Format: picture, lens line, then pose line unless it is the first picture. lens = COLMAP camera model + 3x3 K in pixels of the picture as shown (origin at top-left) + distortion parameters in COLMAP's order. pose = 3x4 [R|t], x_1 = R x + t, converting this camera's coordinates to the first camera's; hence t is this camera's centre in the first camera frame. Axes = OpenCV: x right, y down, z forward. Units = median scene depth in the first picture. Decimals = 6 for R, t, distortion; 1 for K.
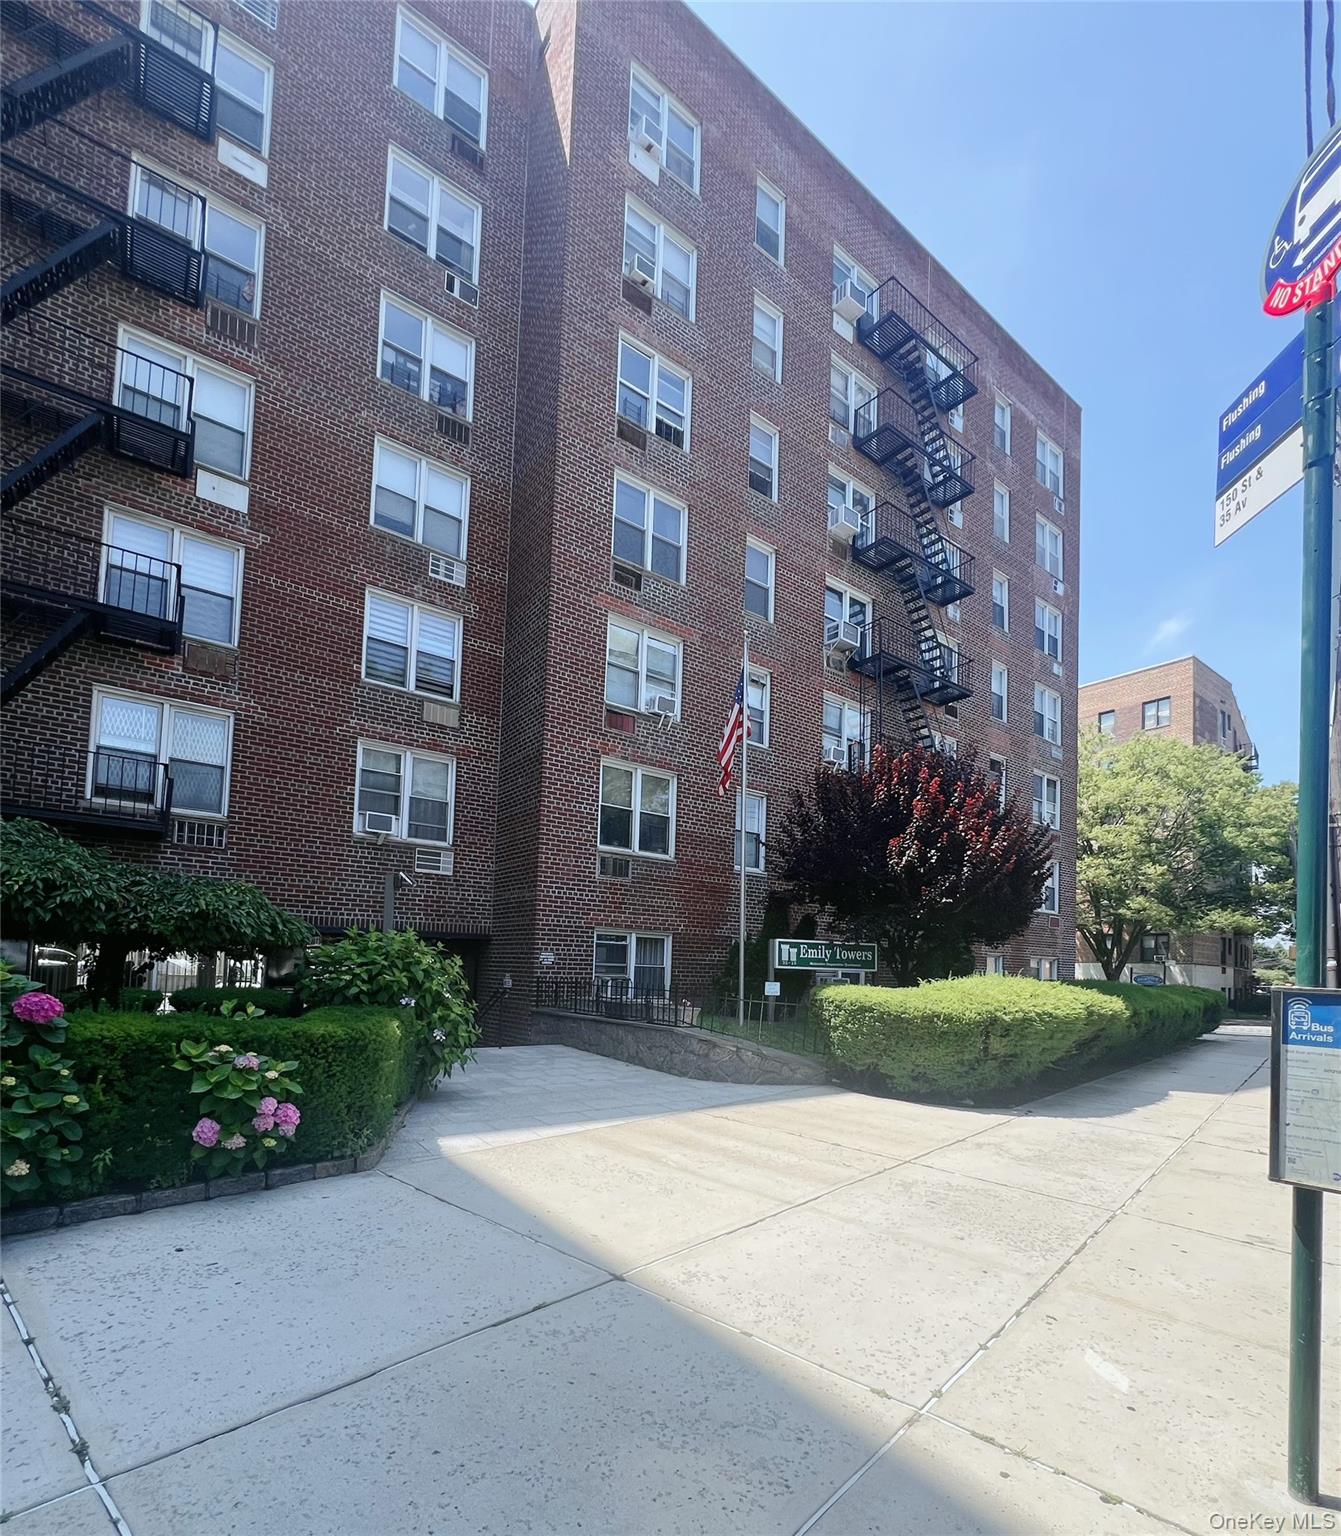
lens RADIAL K [[770.2, 0, 731.0], [0, 770.2, 936.1], [0, 0, 1]] dist [-0.012195, 0.000928]
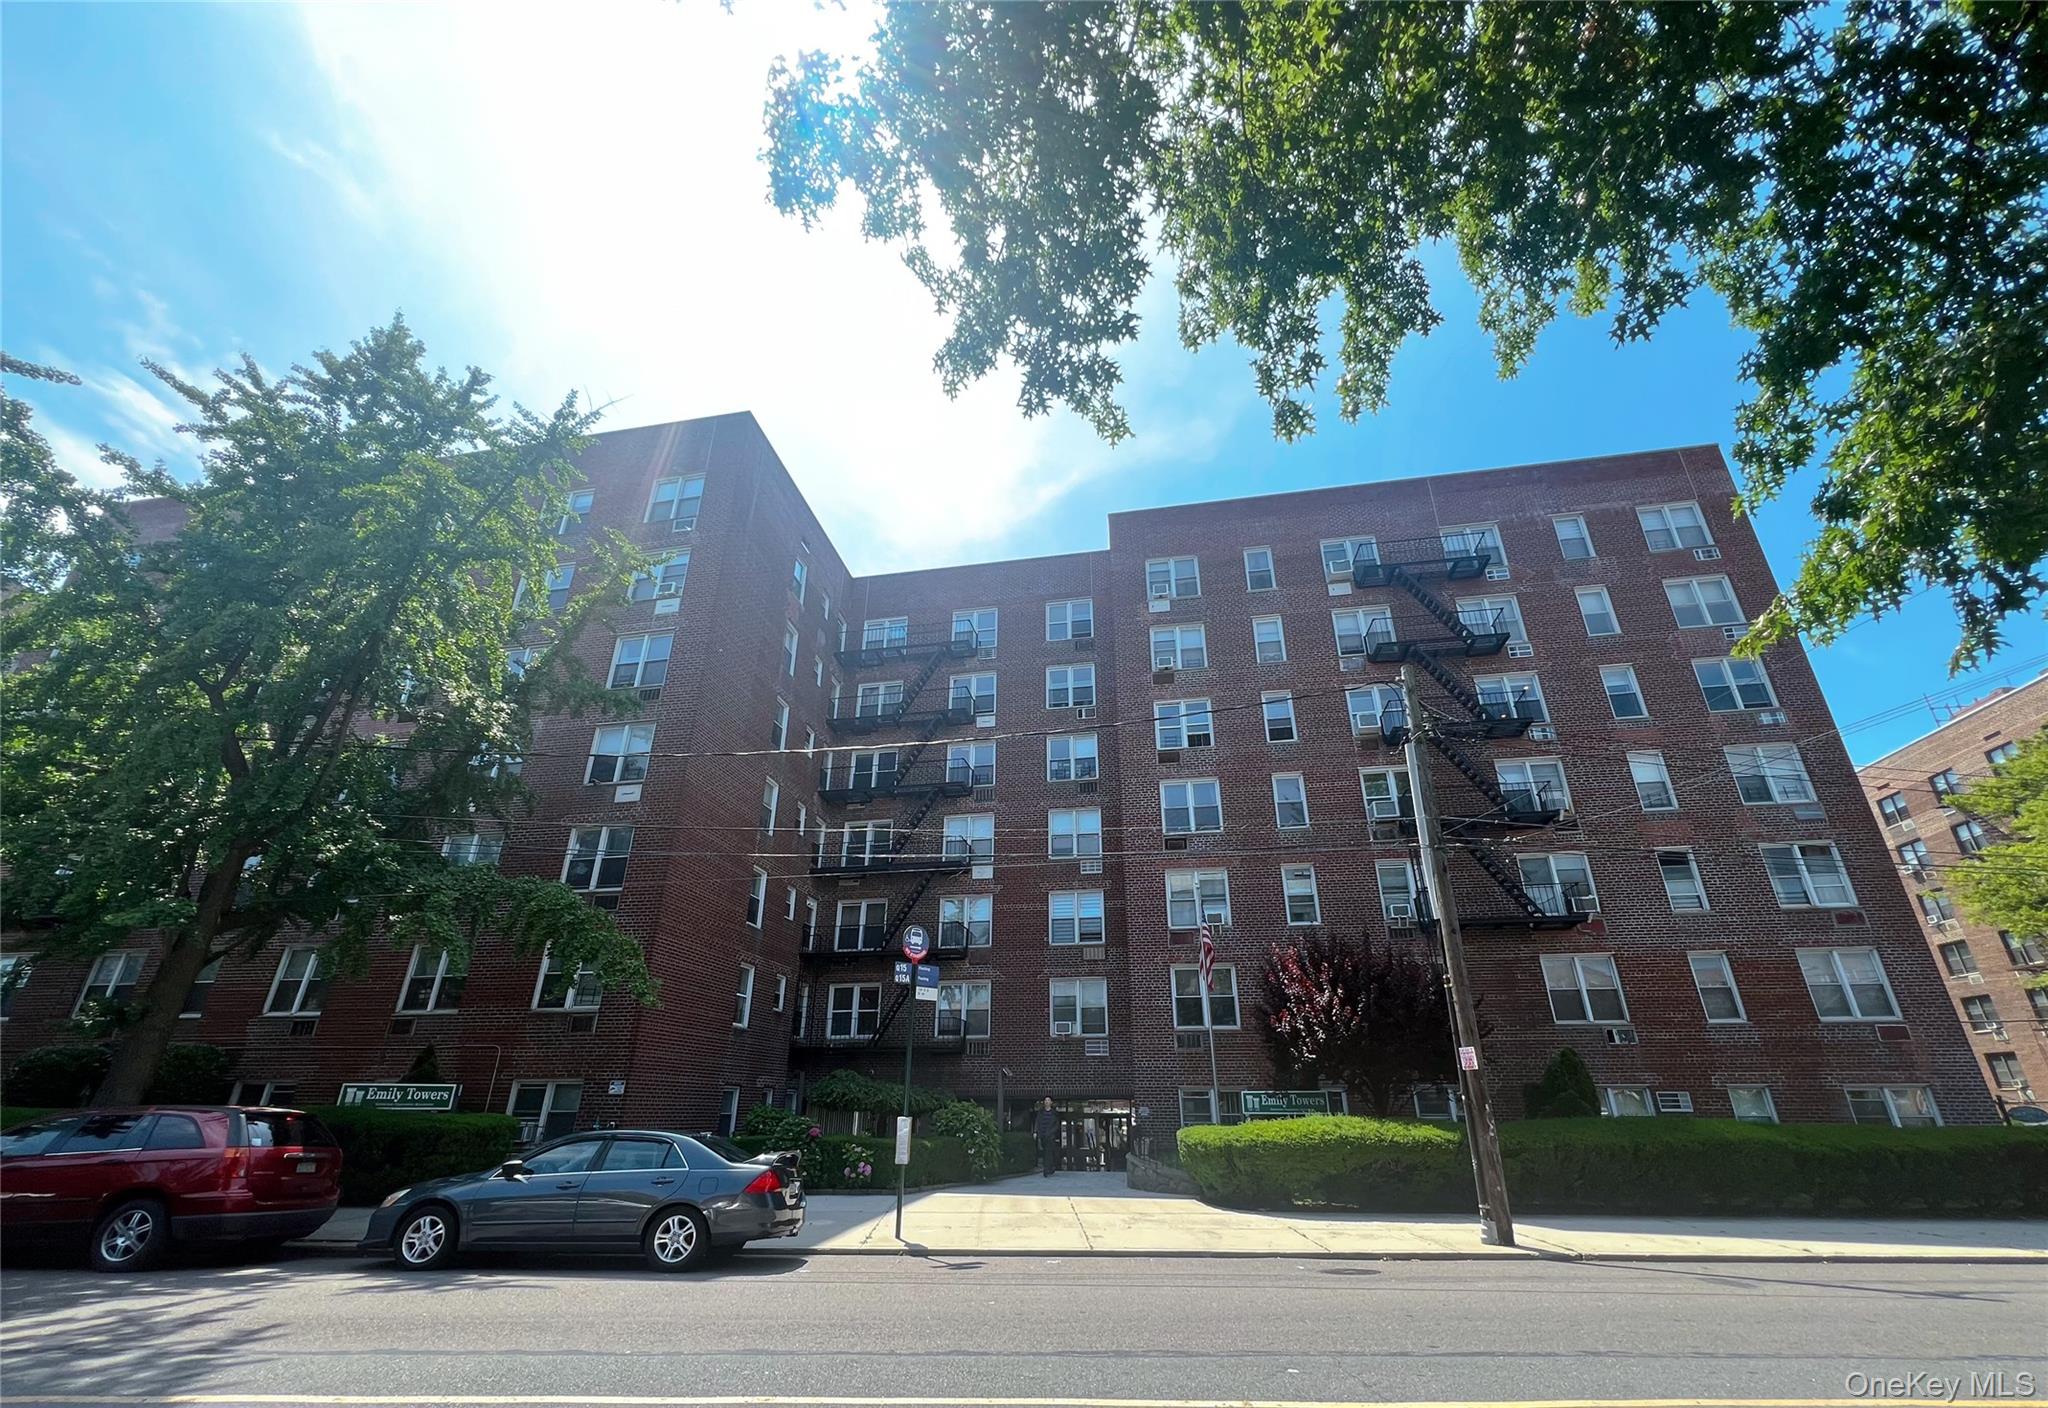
lens RADIAL K [[870.2, 0, 1031.6], [0, 870.2, 702.8], [0, 0, 1]] dist [0.001814, 0.000049]
pose [[0.654489, -0.346203, -0.672151, 0.991539], [0.049247, 0.906638, -0.419026, 0.006598], [0.754466, 0.241146, 0.610434, -0.396330]]
